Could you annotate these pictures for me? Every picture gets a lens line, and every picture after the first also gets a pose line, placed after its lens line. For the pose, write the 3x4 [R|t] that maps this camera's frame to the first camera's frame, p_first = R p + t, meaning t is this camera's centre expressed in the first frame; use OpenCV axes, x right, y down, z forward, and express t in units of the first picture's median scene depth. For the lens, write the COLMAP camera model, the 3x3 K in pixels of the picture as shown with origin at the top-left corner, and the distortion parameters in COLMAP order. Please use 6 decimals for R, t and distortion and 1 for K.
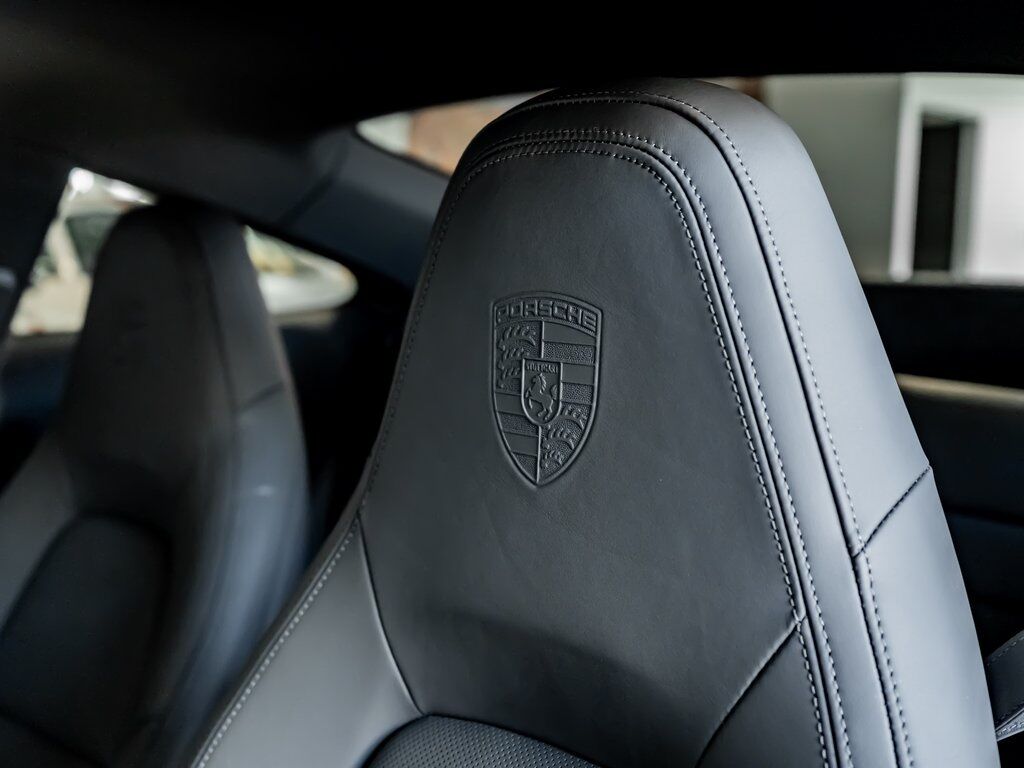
lens RADIAL K [[1315.3, 0, 513.5], [0, 1315.3, 385.4], [0, 0, 1]] dist [0.006153, 0.000000]
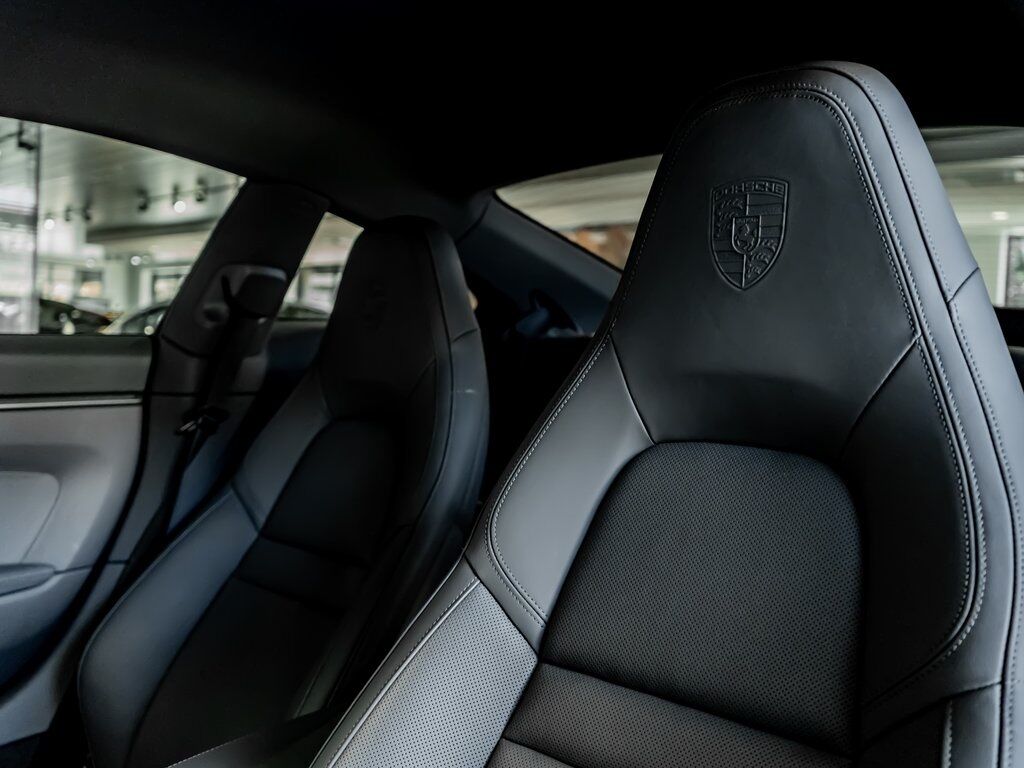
lens RADIAL K [[936.1, 0, 510.4], [0, 936.1, 382.6], [0, 0, 1]] dist [-0.000083, -0.005258]
pose [[0.999796, 0.018241, 0.008647, -0.320727], [-0.017585, 0.997348, -0.070621, 0.315676], [-0.009912, 0.070455, 0.997466, -0.236817]]
